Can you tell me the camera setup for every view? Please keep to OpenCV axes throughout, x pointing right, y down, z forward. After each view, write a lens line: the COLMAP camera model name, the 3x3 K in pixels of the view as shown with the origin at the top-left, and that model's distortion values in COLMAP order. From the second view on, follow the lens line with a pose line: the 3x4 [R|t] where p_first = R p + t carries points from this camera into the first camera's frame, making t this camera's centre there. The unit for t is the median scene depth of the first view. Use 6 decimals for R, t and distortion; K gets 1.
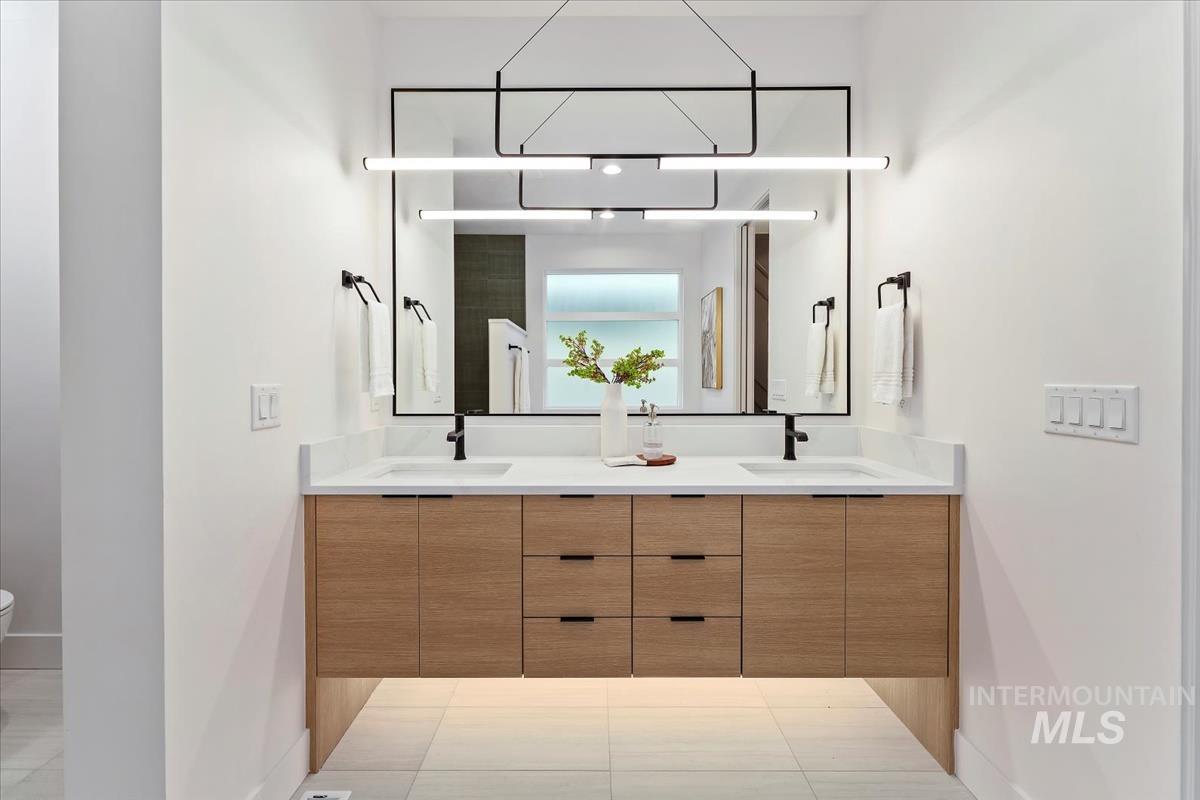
lens RADIAL K [[505.1, 0, 592.7], [0, 505.1, 380.8], [0, 0, 1]] dist [0.000140, 0.000003]
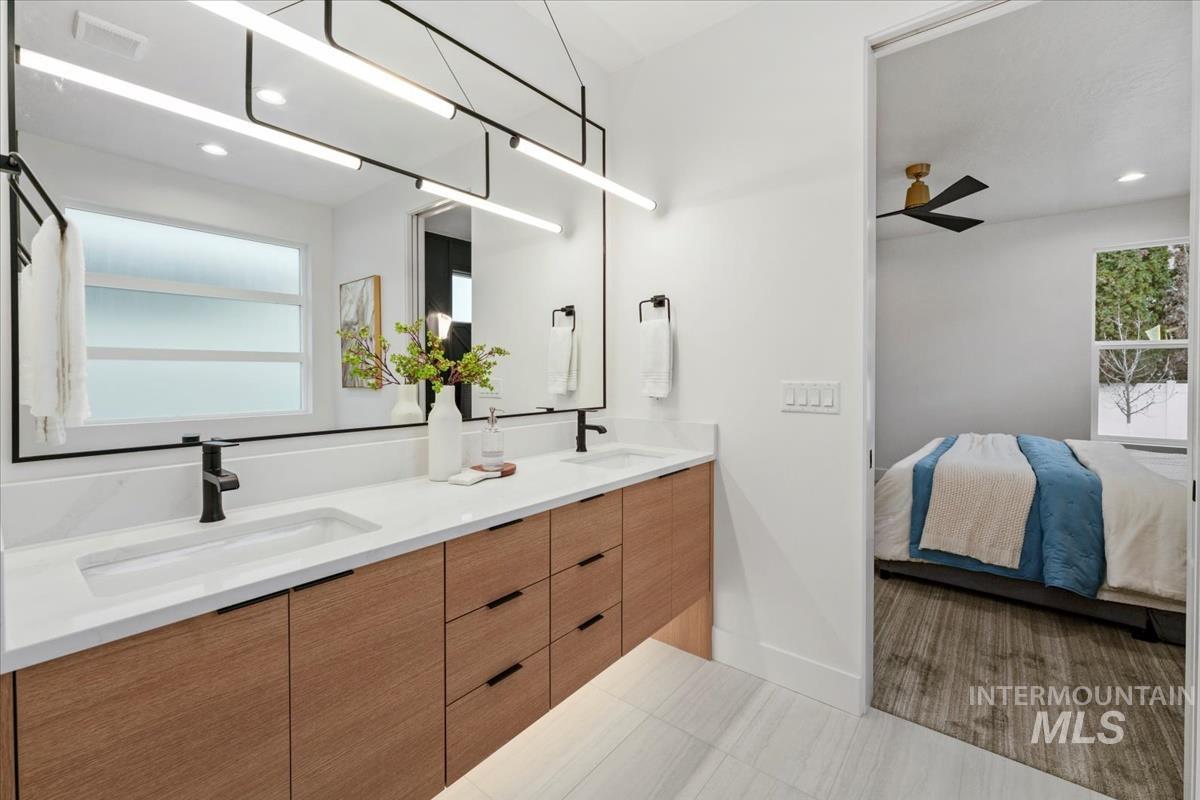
lens RADIAL K [[505.1, 0, 593.6], [0, 505.1, 378.9], [0, 0, 1]] dist [0.000140, 0.000003]
pose [[0.627320, -0.009991, 0.778697, -0.571766], [0.006405, 0.999950, 0.007670, -0.012486], [-0.778735, 0.000176, 0.627353, 0.373373]]
